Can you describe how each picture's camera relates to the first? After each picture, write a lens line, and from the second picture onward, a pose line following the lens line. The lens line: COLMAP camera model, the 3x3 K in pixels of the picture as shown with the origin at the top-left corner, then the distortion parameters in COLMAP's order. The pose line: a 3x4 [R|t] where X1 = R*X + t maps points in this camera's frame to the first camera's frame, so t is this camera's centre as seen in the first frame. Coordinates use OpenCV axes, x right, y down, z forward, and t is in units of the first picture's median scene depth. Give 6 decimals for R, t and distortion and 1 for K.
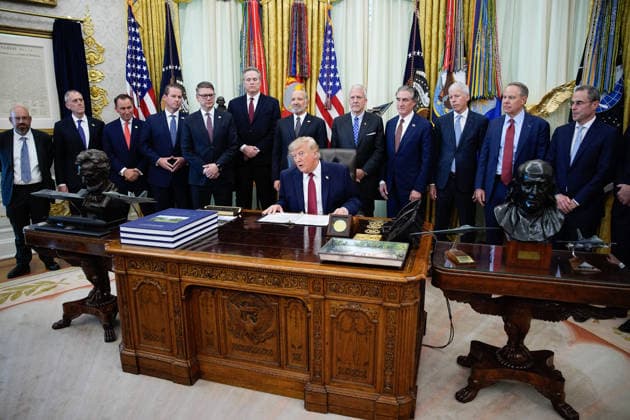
lens RADIAL K [[435.5, 0, 315.0], [0, 435.5, 210.0], [0, 0, 1]] dist [-0.126796, 0.097751]
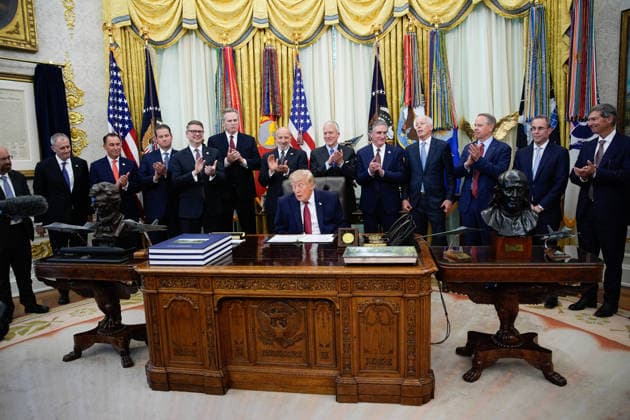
lens RADIAL K [[435.5, 0, 315.0], [0, 435.5, 210.0], [0, 0, 1]] dist [-0.126796, 0.097751]
pose [[0.990731, -0.047935, 0.127099, -0.093435], [0.059816, 0.994018, -0.091375, 0.034257], [-0.121959, 0.098130, 0.987672, -0.062753]]
